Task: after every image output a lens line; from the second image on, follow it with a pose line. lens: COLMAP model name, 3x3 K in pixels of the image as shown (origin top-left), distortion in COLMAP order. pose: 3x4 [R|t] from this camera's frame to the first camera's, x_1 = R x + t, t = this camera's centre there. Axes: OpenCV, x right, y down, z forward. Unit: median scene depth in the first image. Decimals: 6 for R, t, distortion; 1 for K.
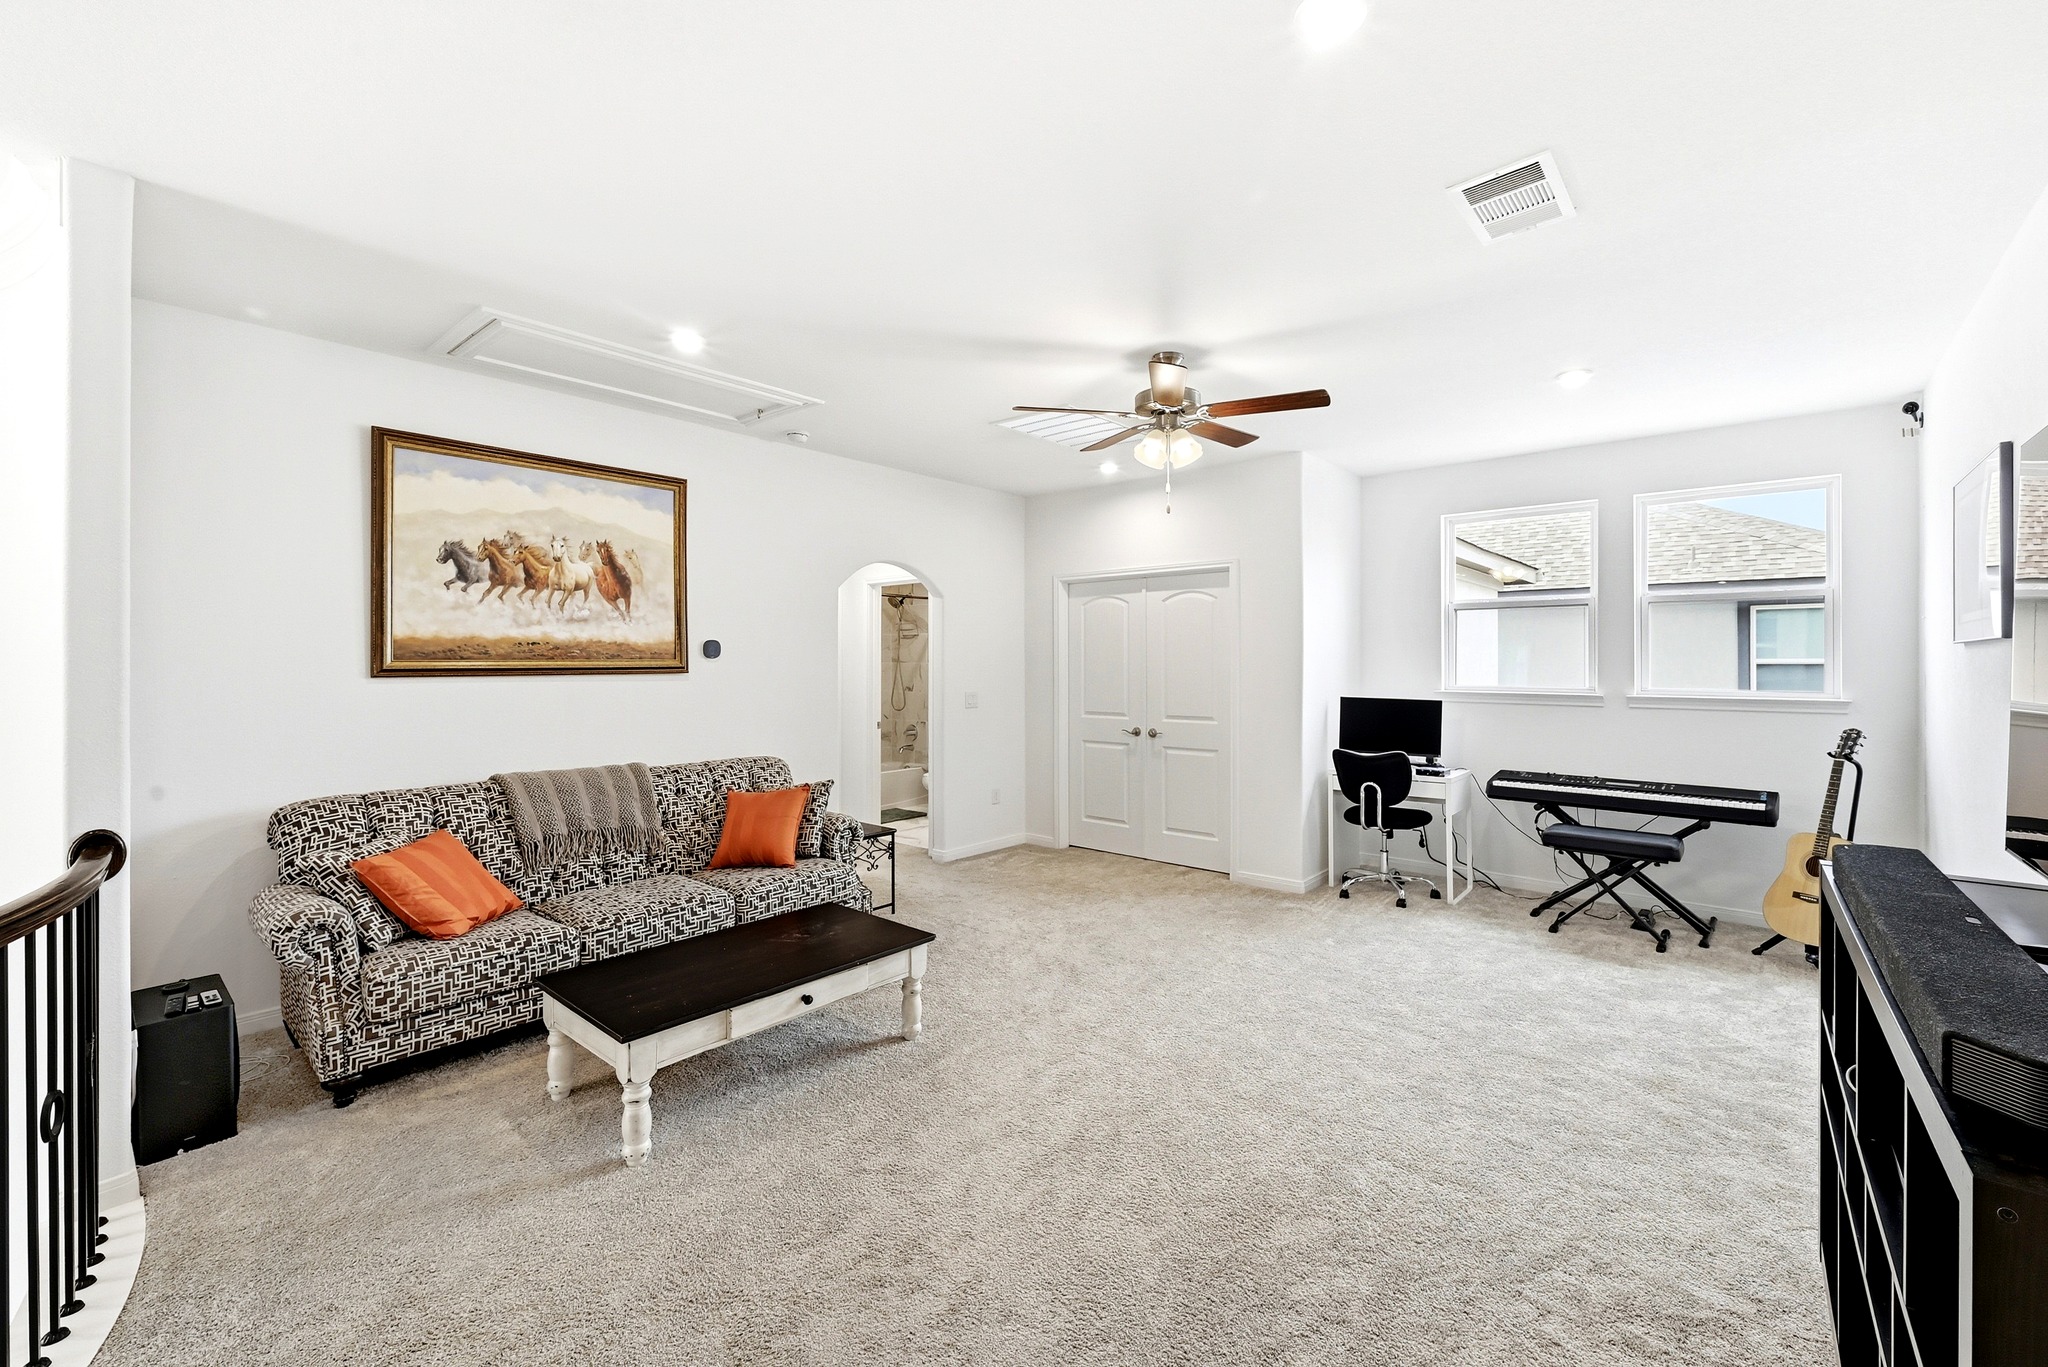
lens RADIAL K [[827.7, 0, 1030.8], [0, 827.7, 673.5], [0, 0, 1]] dist [-0.000654, 0.000142]
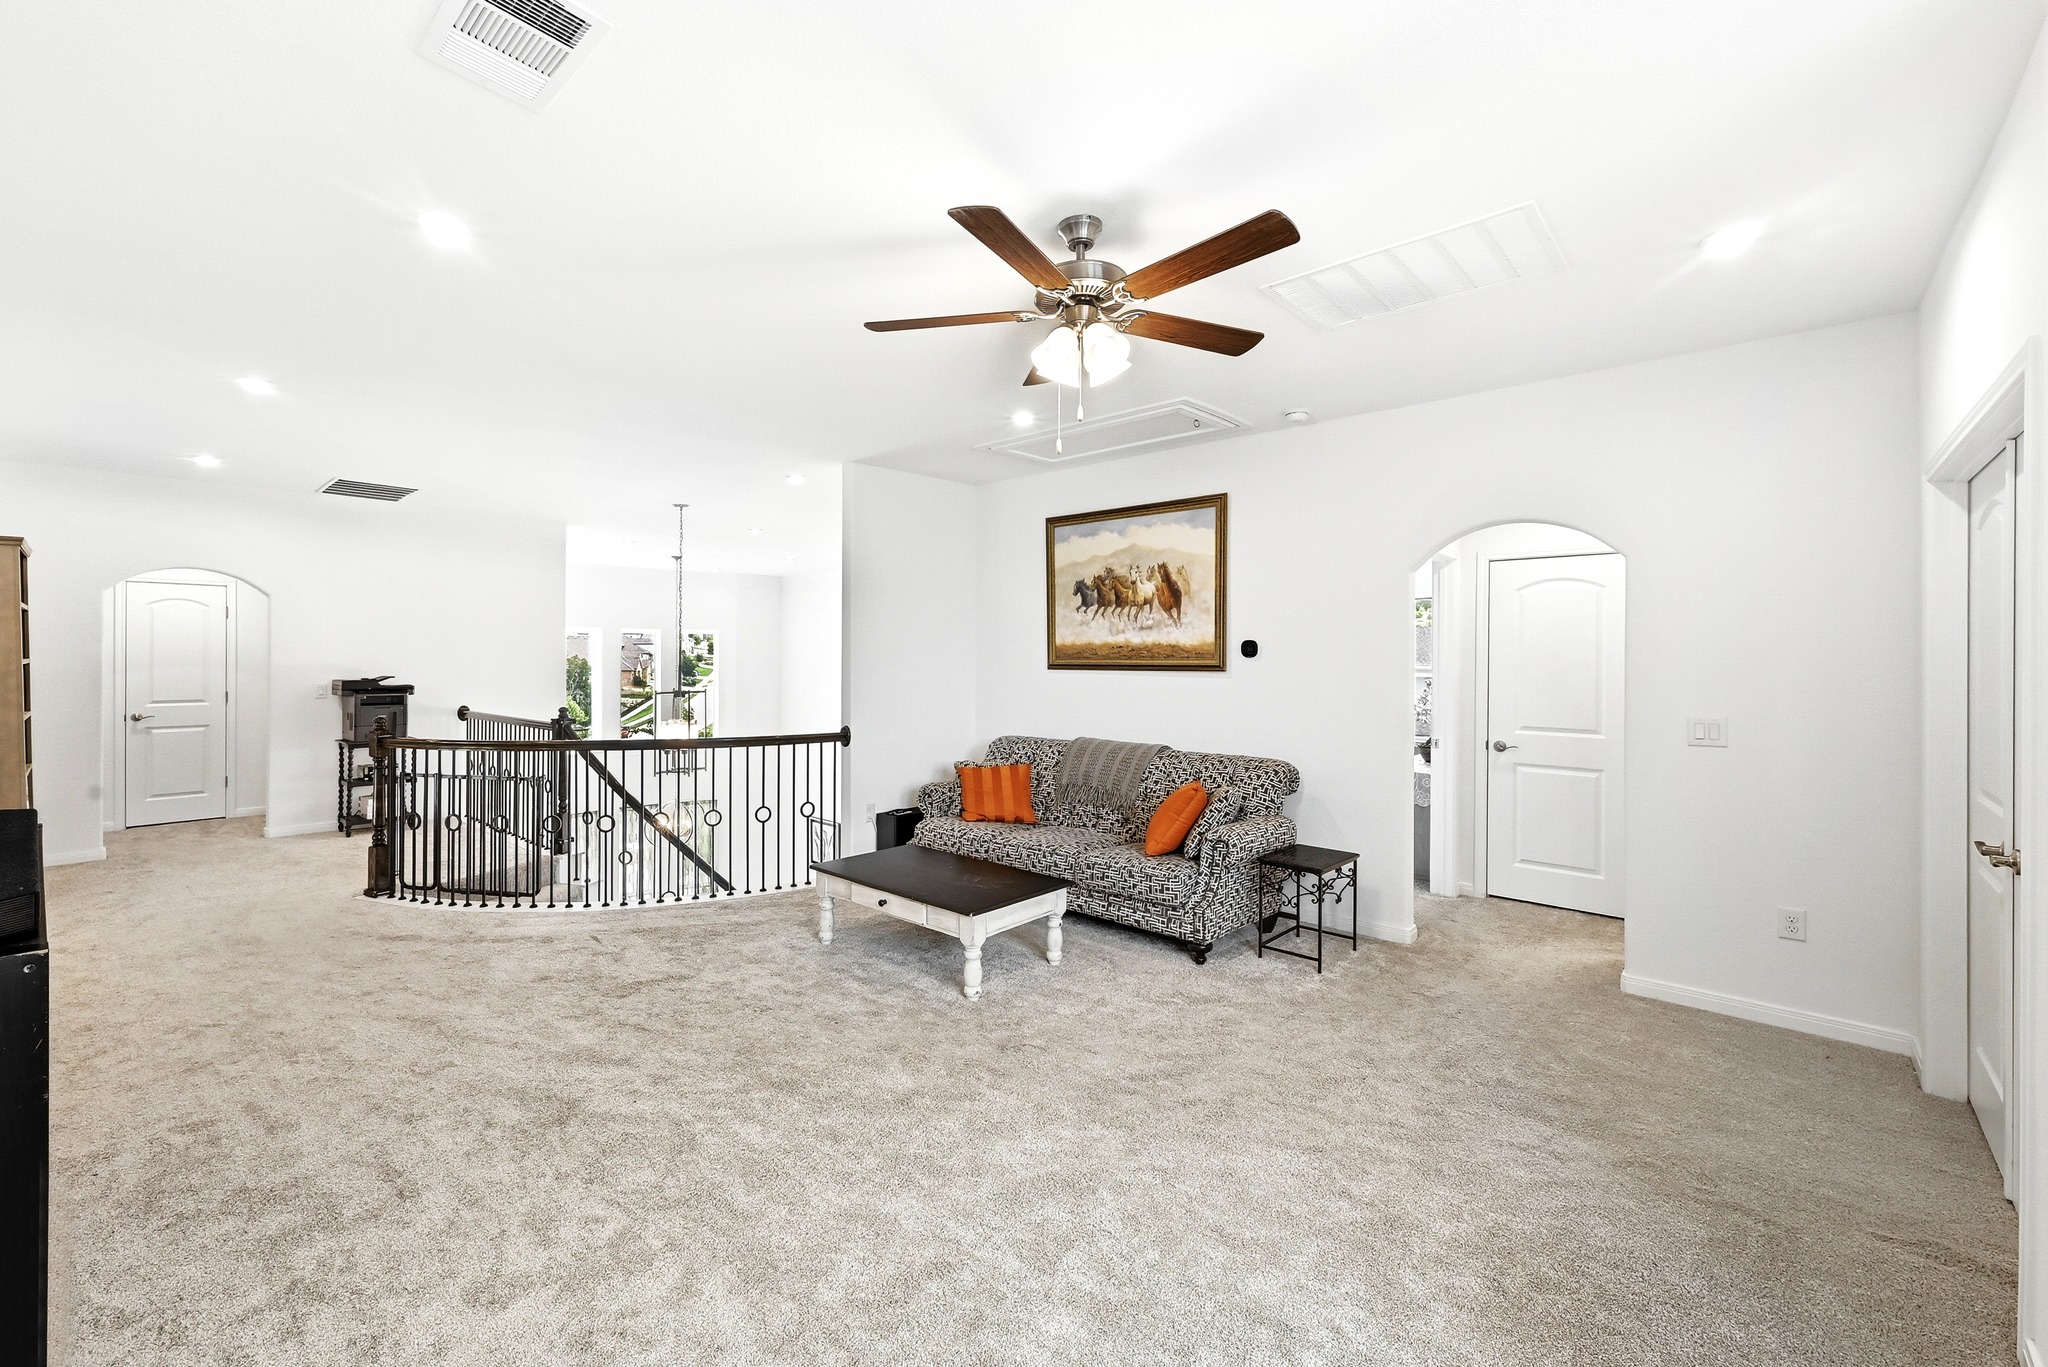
lens RADIAL K [[827.7, 0, 1025.7], [0, 827.7, 664.3], [0, 0, 1]] dist [-0.000654, 0.000142]
pose [[0.000349, 0.009174, -0.999958, 0.749573], [-0.018479, 0.999787, 0.009166, -0.016568], [0.999829, 0.018475, 0.000518, 0.825549]]
